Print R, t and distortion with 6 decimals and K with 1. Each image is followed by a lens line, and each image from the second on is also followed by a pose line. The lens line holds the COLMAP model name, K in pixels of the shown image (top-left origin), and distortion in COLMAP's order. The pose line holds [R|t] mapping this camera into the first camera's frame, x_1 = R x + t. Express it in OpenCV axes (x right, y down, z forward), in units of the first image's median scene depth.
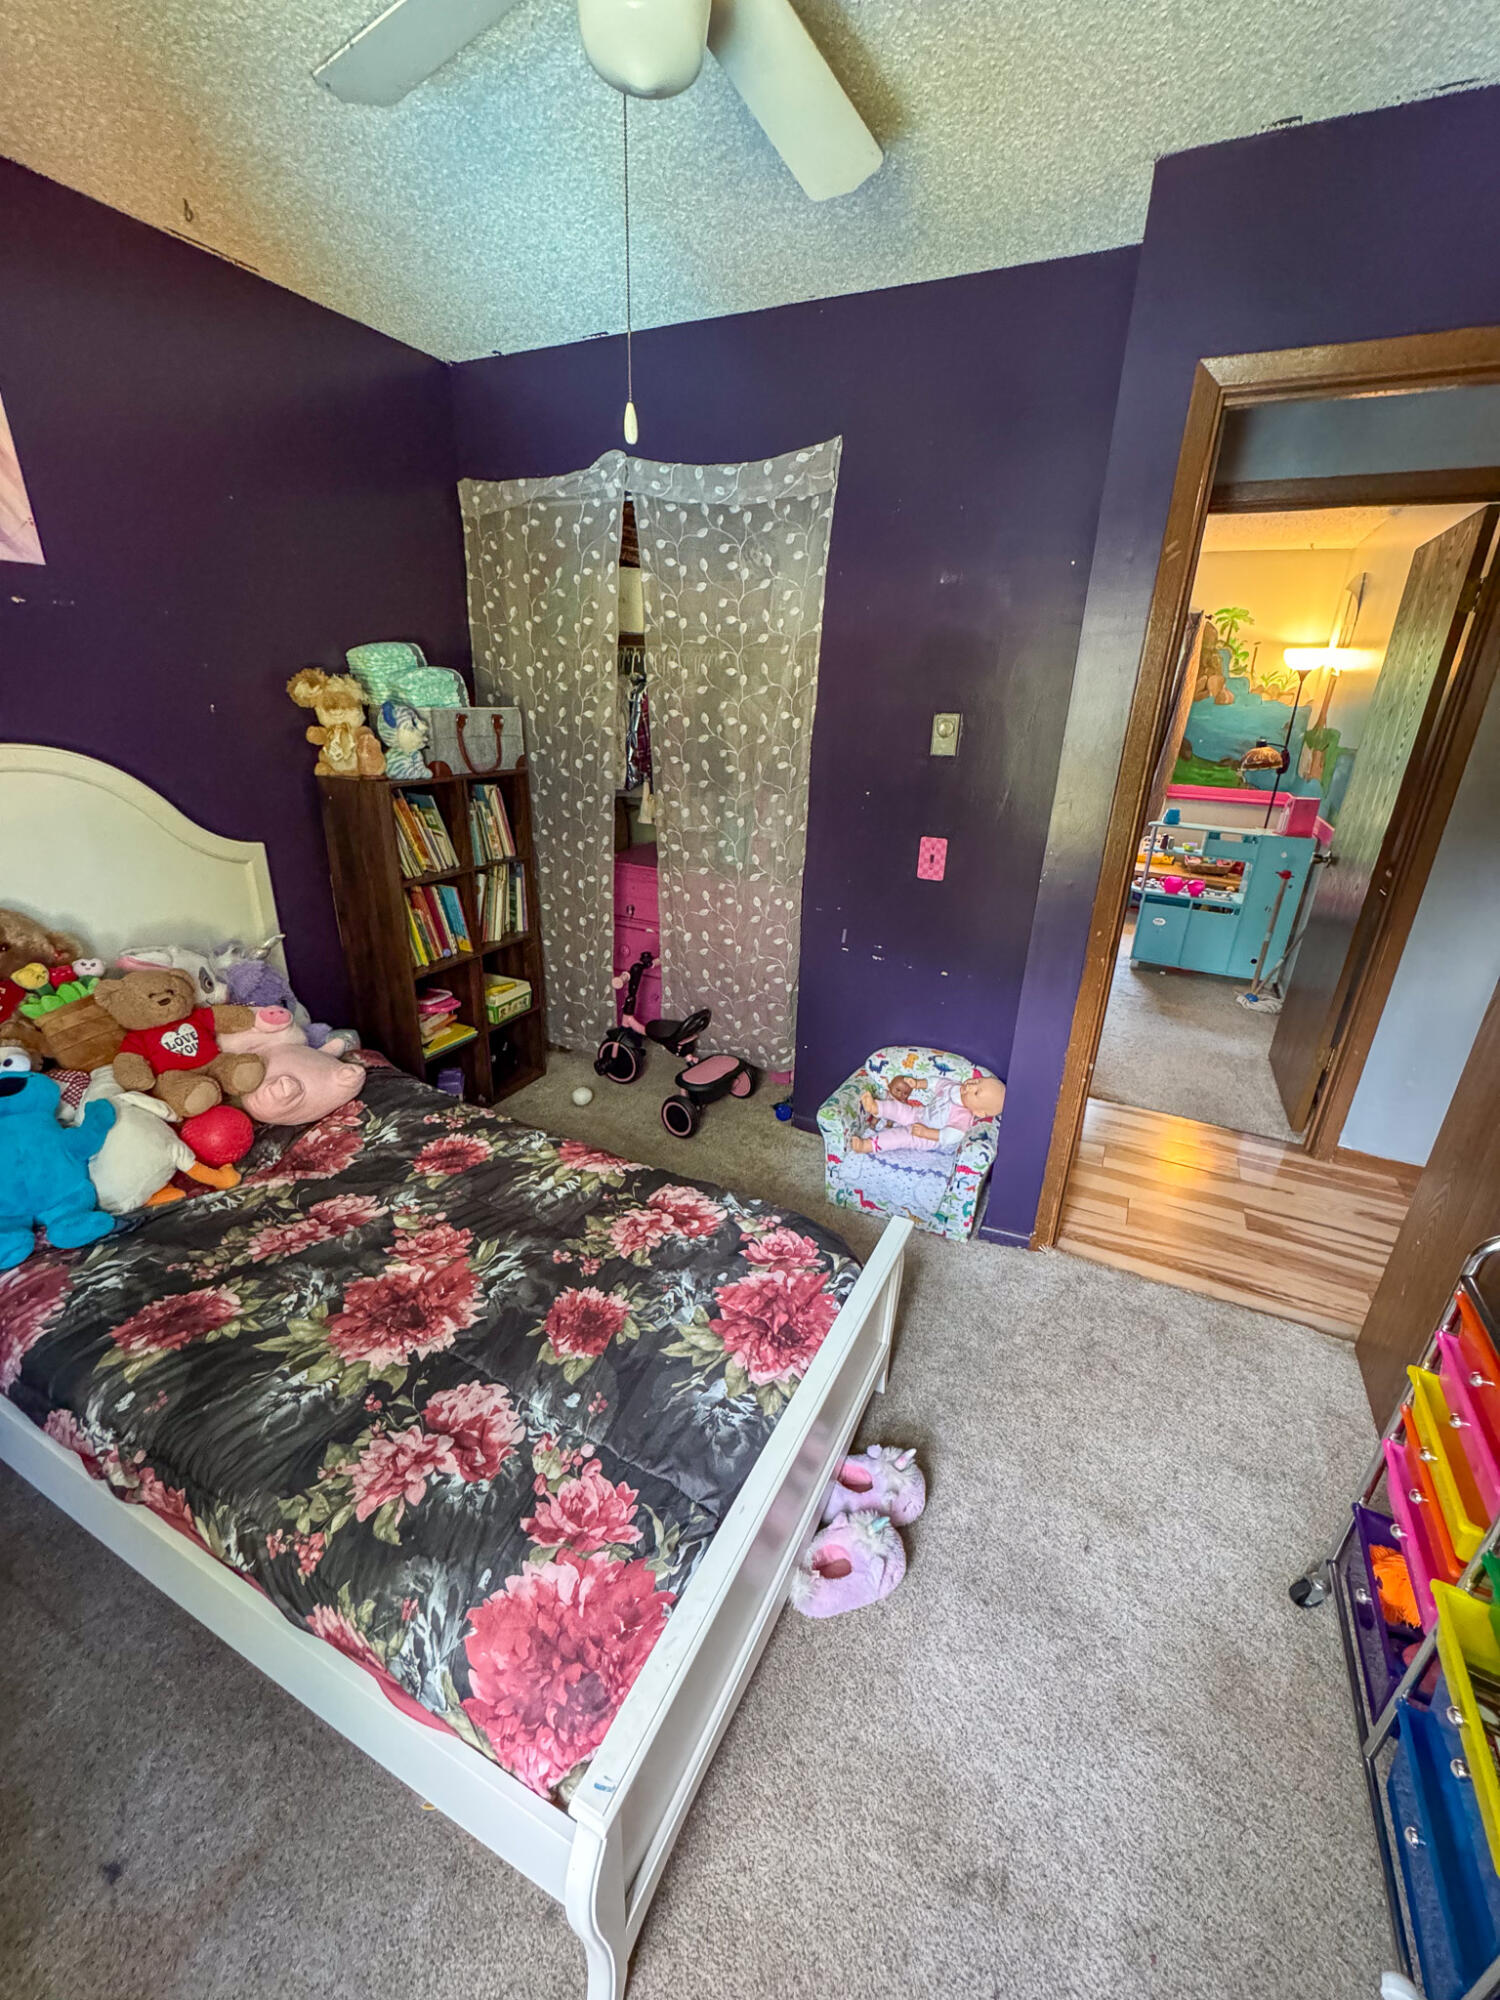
lens RADIAL K [[802.8, 0, 757.7], [0, 802.8, 1002.1], [0, 0, 1]] dist [-0.002866, -0.000236]
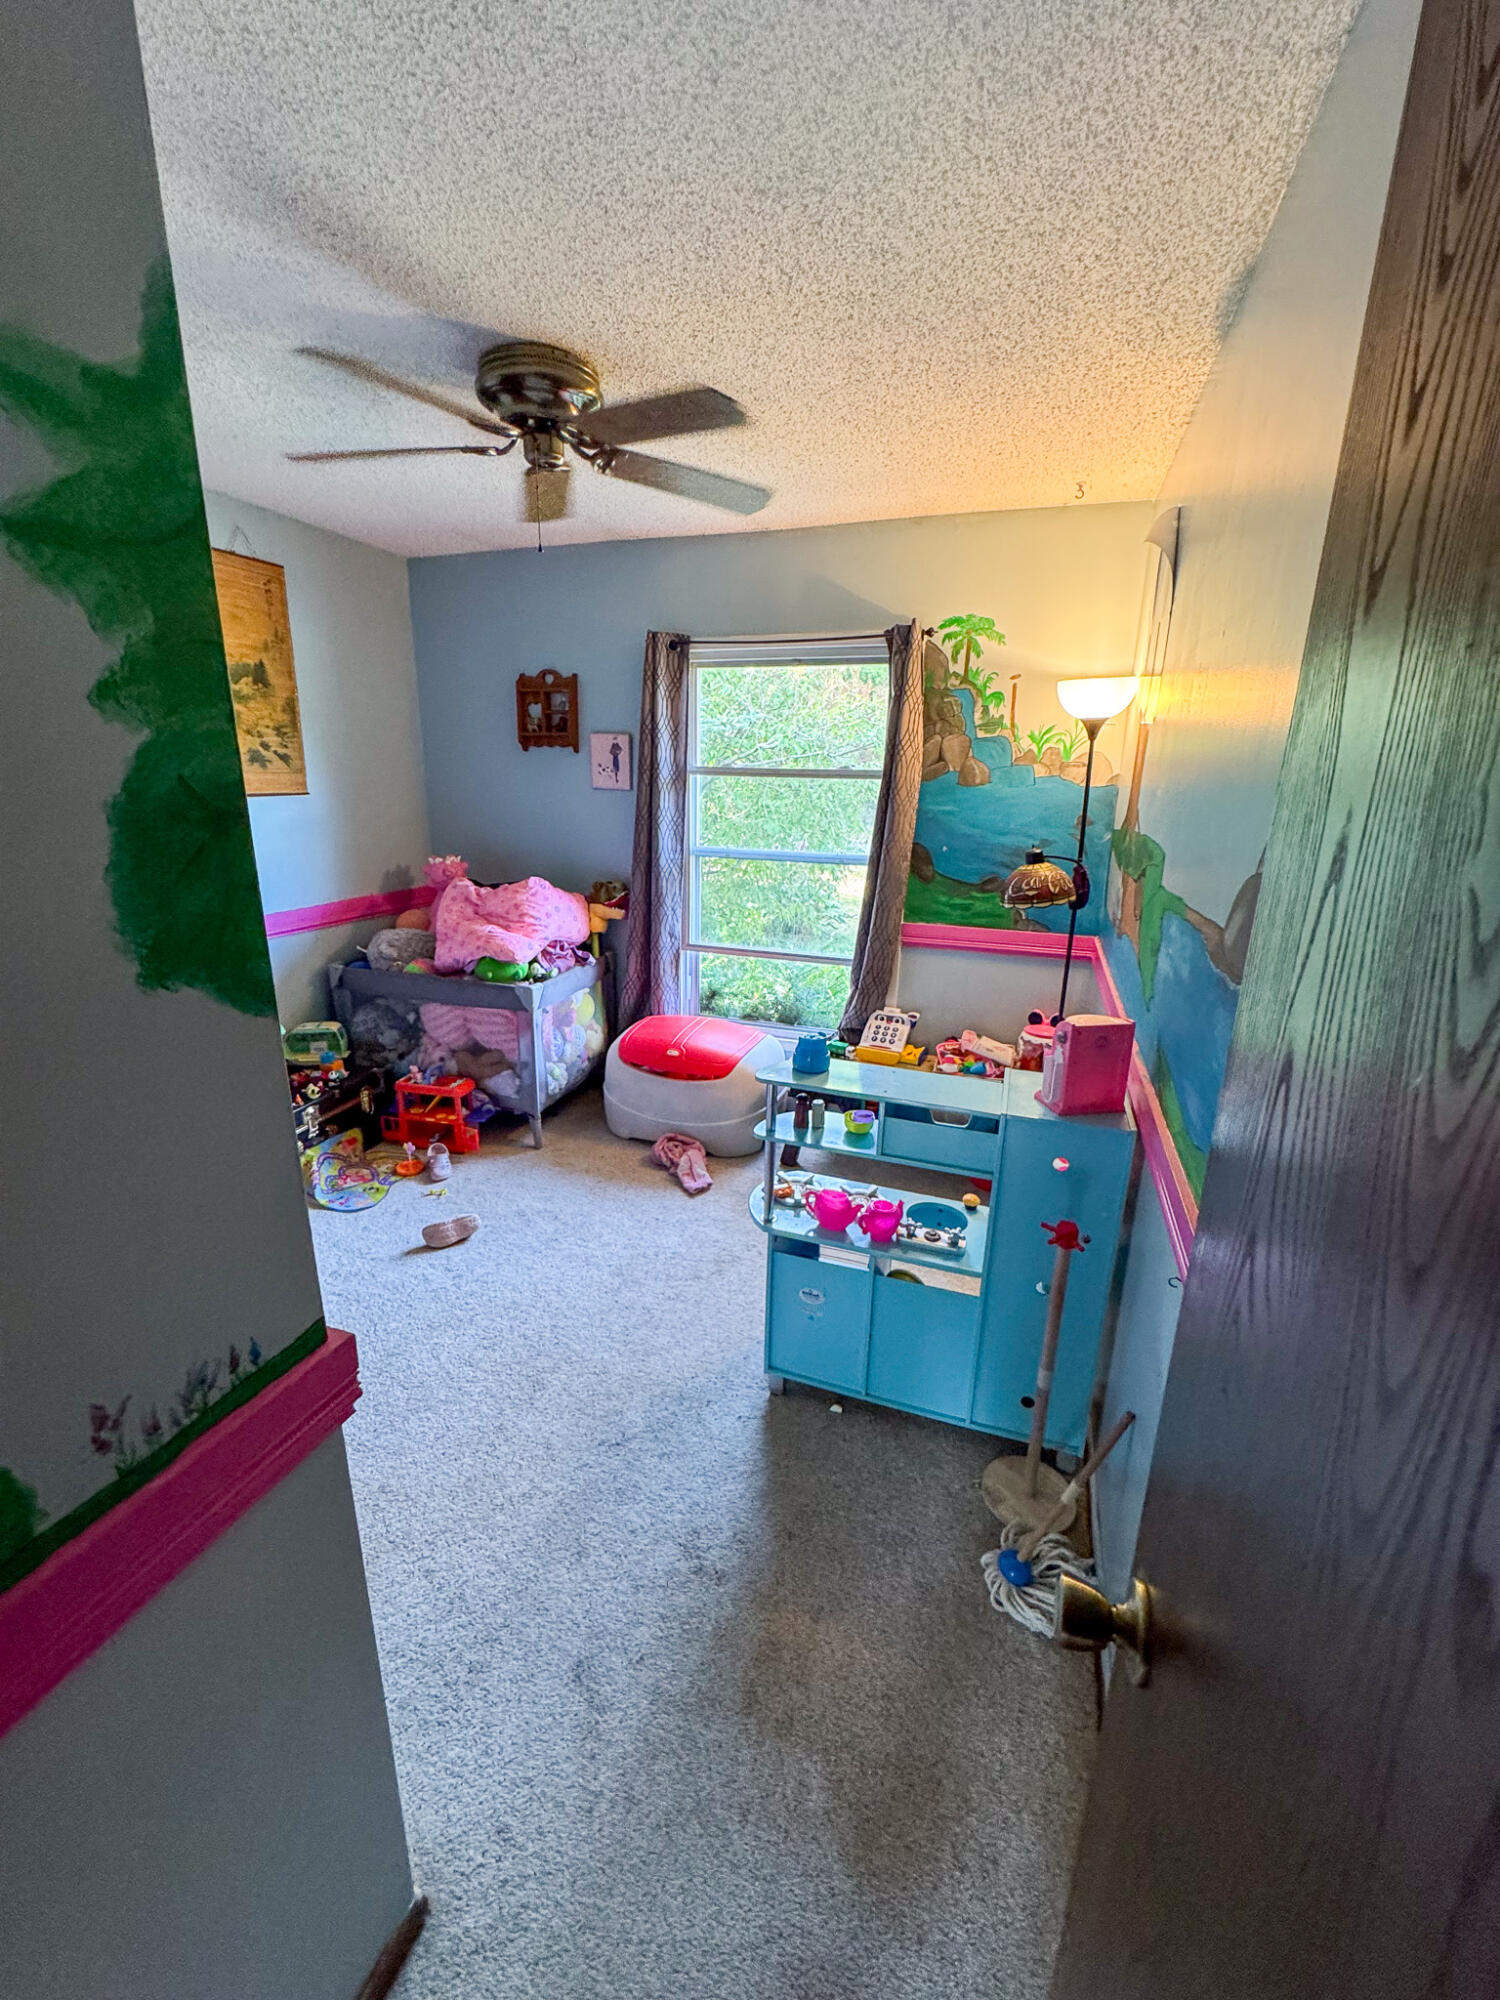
lens RADIAL K [[802.8, 0, 741.2], [0, 802.8, 994.5], [0, 0, 1]] dist [-0.002866, -0.000236]
pose [[0.994106, -0.047706, 0.097351, 0.372039], [0.057142, 0.993685, -0.096562, -0.187944], [-0.092130, 0.101555, 0.990555, 0.493198]]
